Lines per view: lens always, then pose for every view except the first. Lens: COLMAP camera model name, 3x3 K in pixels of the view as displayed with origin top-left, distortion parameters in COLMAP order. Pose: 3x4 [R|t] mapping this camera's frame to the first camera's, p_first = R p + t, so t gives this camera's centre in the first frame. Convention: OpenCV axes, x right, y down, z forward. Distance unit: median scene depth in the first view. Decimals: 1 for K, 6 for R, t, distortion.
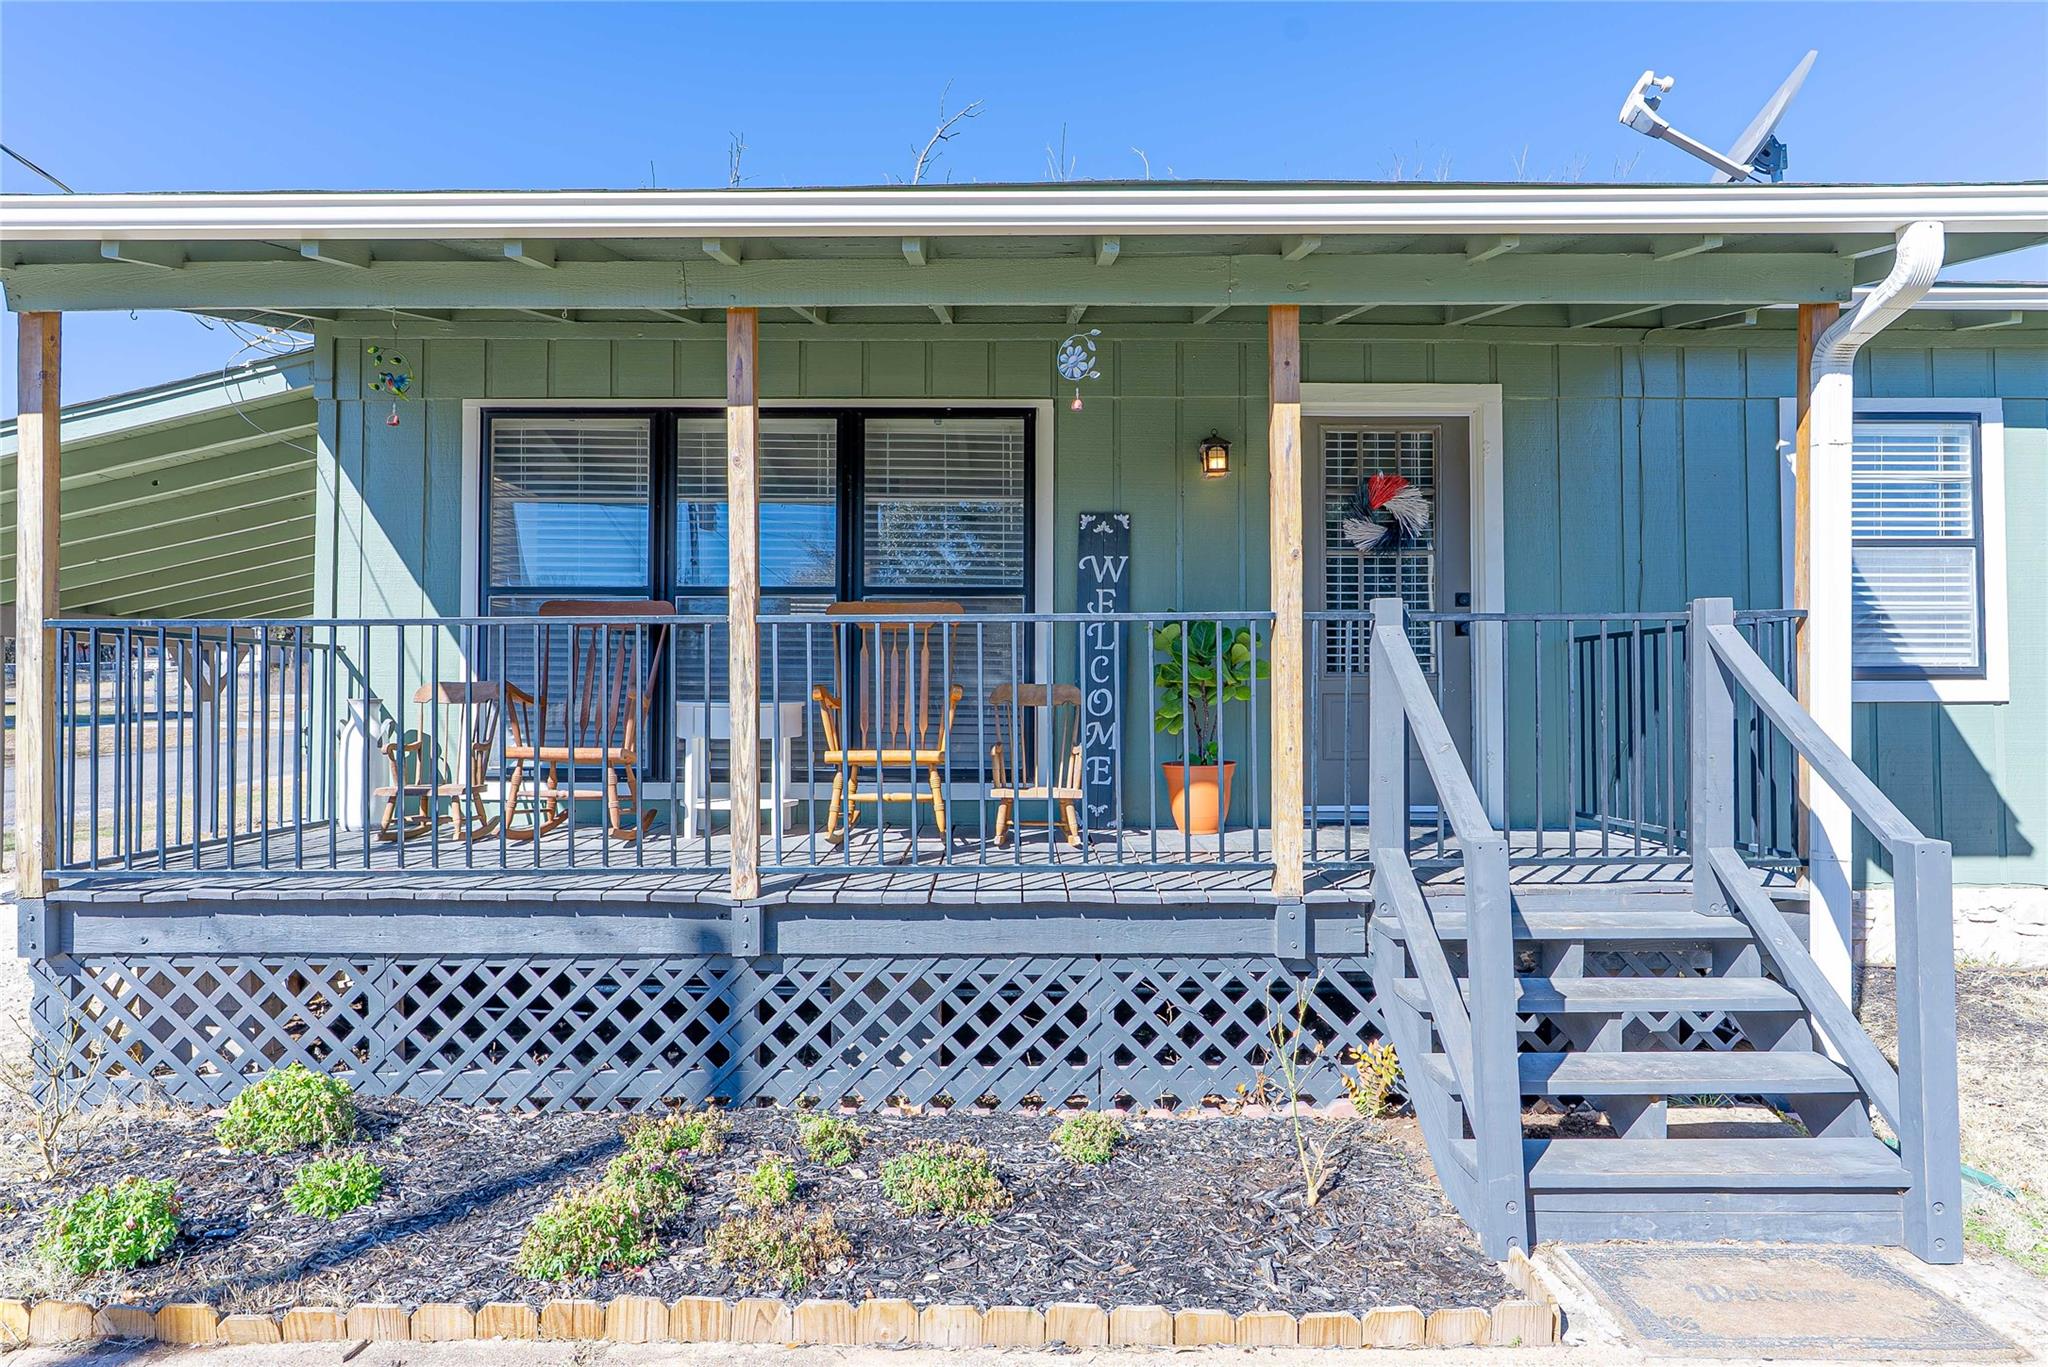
lens RADIAL K [[1339.2, 0, 1024.0], [0, 1339.2, 683.5], [0, 0, 1]] dist [0.000400, 0.000120]
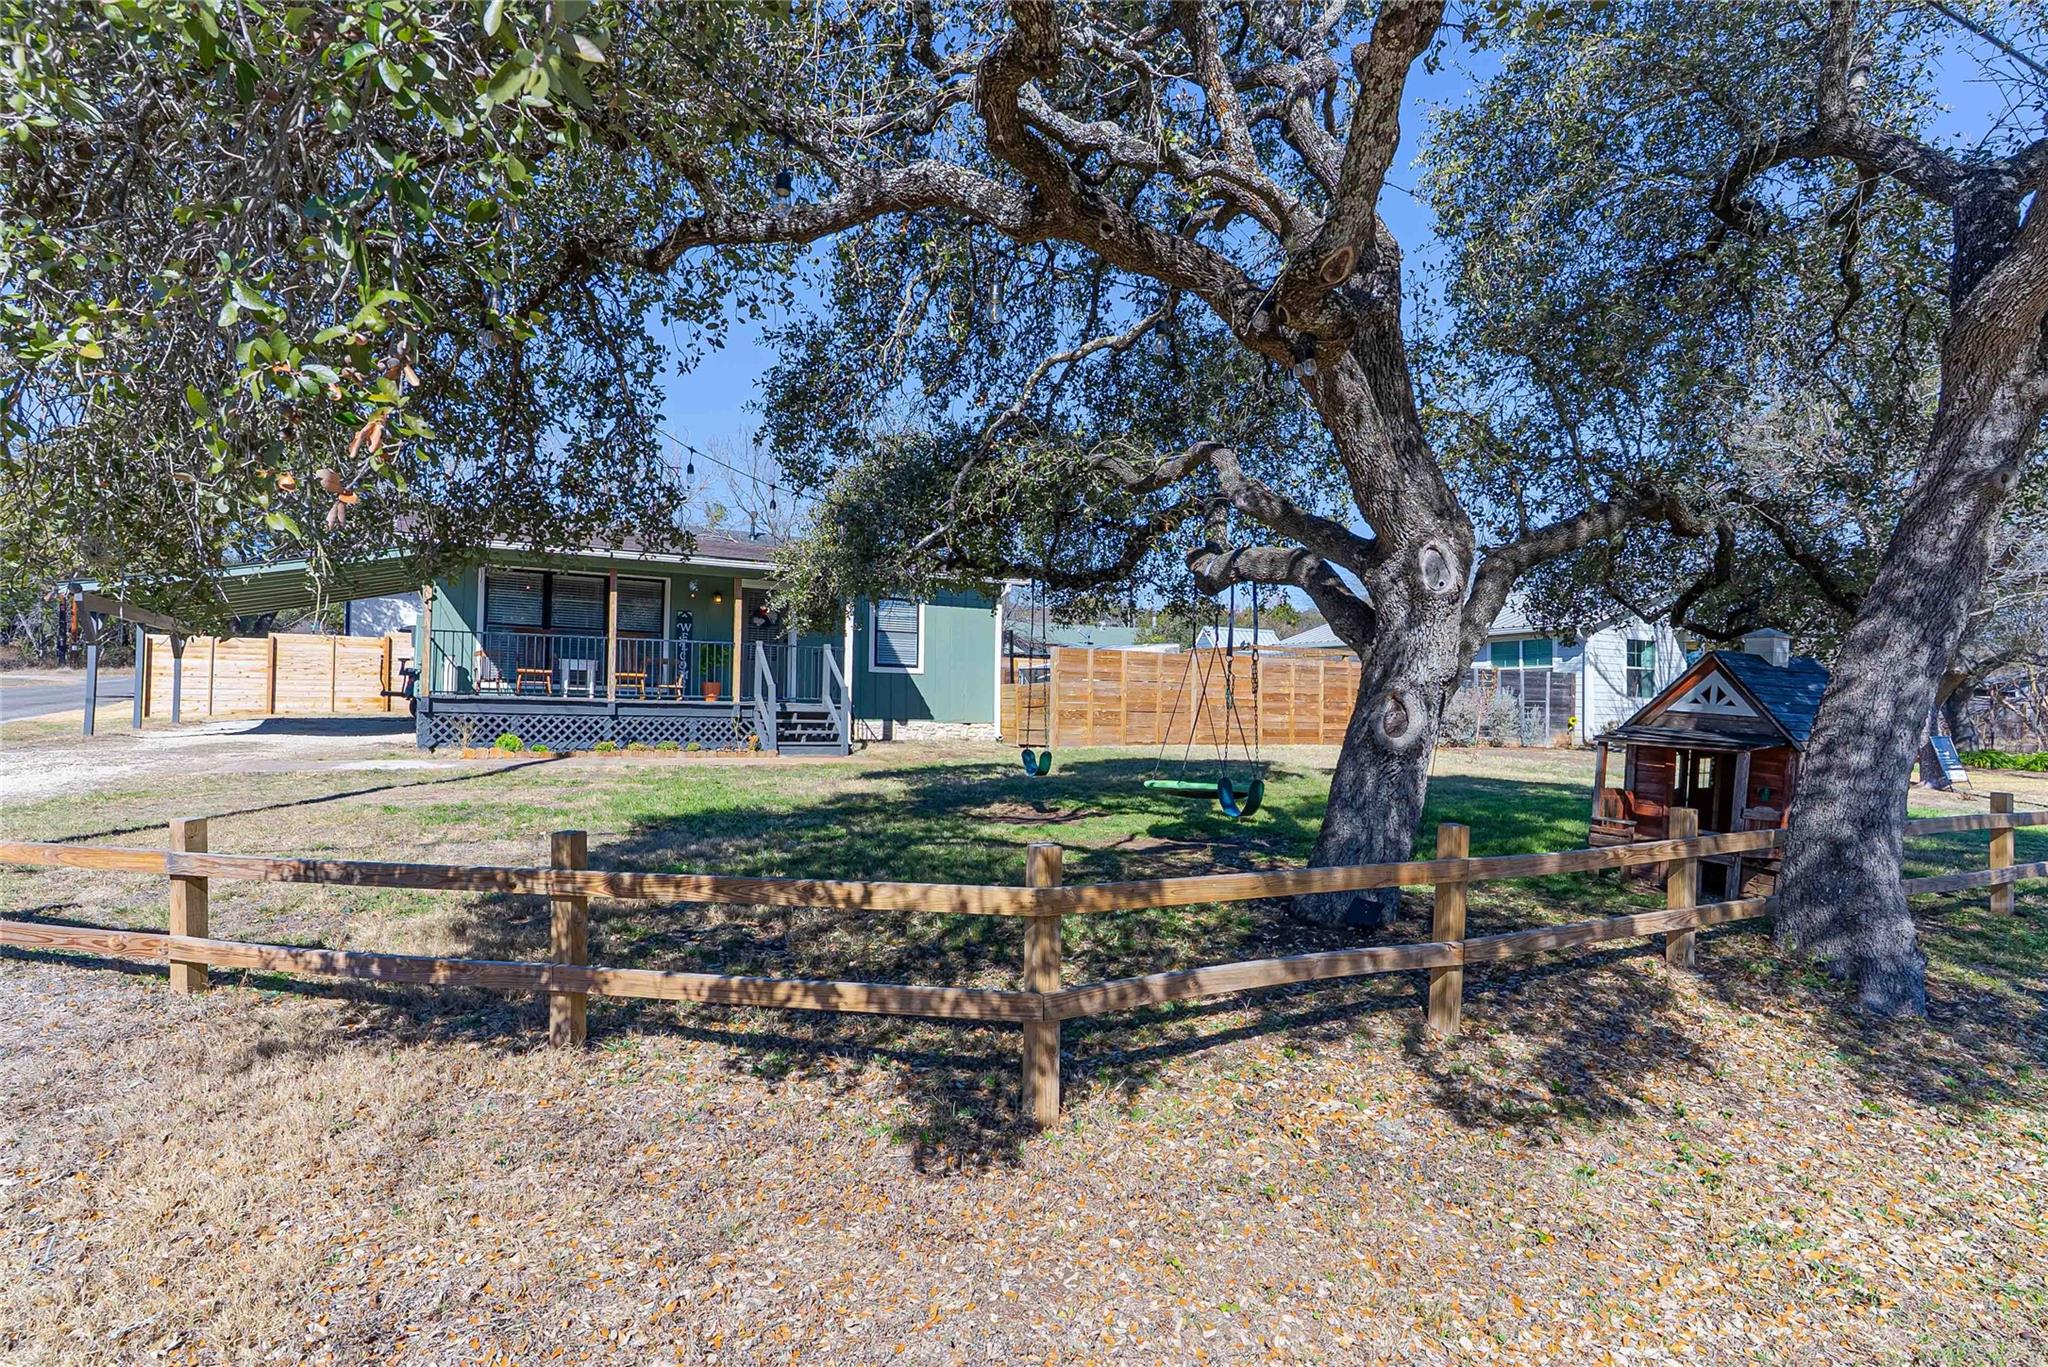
lens RADIAL K [[960.0, 0, 1024.0], [0, 960.0, 683.5], [0, 0, 1]] dist [0.000184, -0.000010]
pose [[0.879640, 0.029779, 0.474707, -0.390229], [-0.024632, 0.999551, -0.017058, 0.092095], [-0.475002, 0.003312, 0.879978, -1.845594]]
